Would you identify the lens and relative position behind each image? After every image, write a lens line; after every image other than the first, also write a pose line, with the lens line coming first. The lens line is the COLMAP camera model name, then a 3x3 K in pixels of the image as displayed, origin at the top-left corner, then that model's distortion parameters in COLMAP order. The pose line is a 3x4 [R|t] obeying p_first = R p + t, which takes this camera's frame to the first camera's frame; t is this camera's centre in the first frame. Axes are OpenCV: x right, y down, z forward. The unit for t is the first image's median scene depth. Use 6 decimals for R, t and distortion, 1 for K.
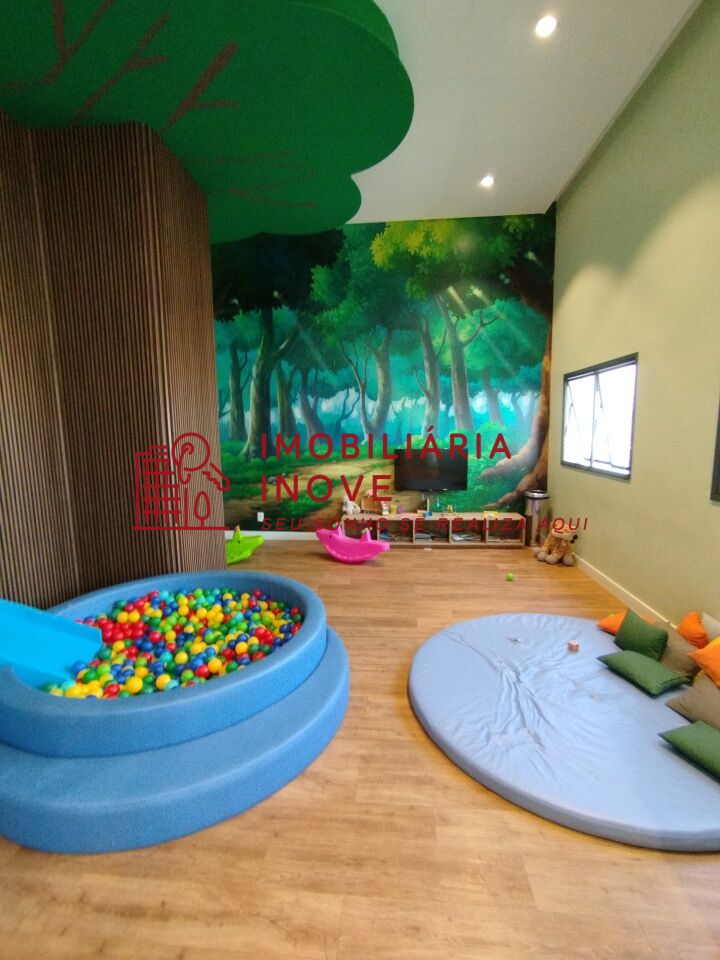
lens RADIAL K [[445.6, 0, 358.5], [0, 445.6, 484.9], [0, 0, 1]] dist [-0.056123, 0.050645]
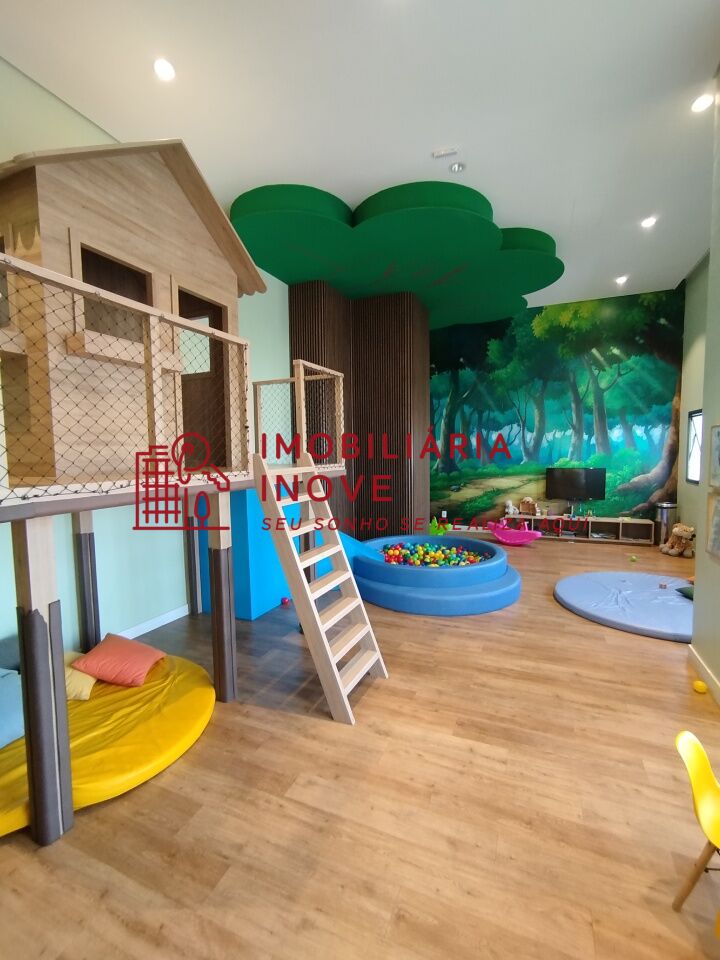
lens RADIAL K [[445.6, 0, 358.5], [0, 445.6, 484.9], [0, 0, 1]] dist [-0.056123, 0.050645]
pose [[0.950969, 0.027739, -0.308041, -0.049846], [-0.043078, 0.998141, -0.043108, 0.056383], [0.306272, 0.054264, 0.950396, -0.472359]]
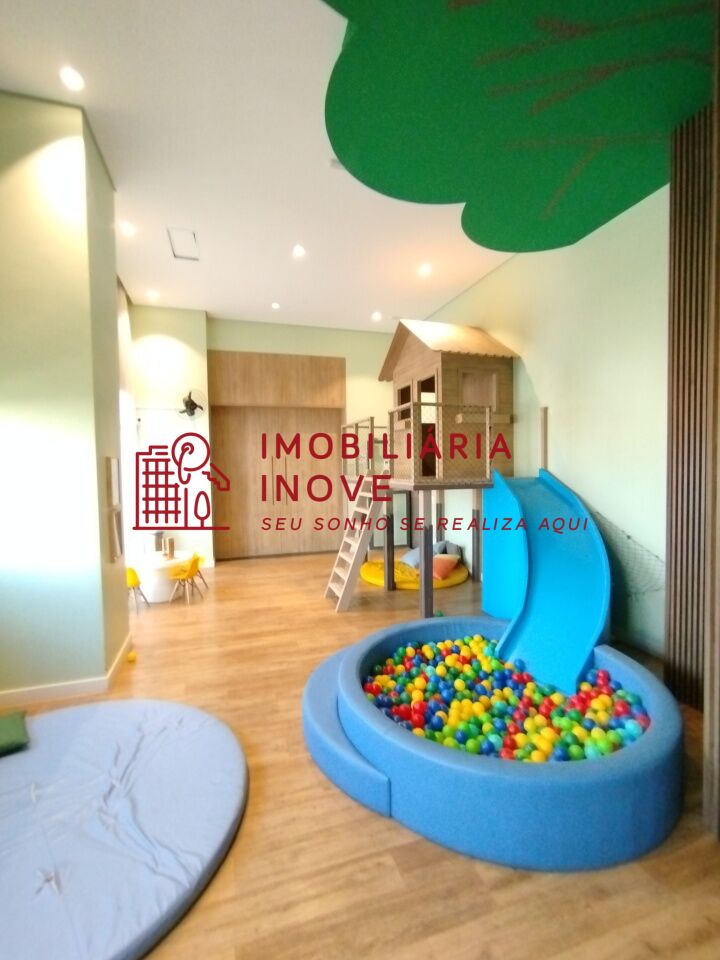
lens RADIAL K [[445.6, 0, 358.5], [0, 445.6, 484.9], [0, 0, 1]] dist [-0.056123, 0.050645]
pose [[-0.923566, 0.043991, -0.380907, 0.100059], [-0.023677, 0.984958, 0.171161, -0.123509], [0.382708, 0.167098, -0.908633, 0.824264]]
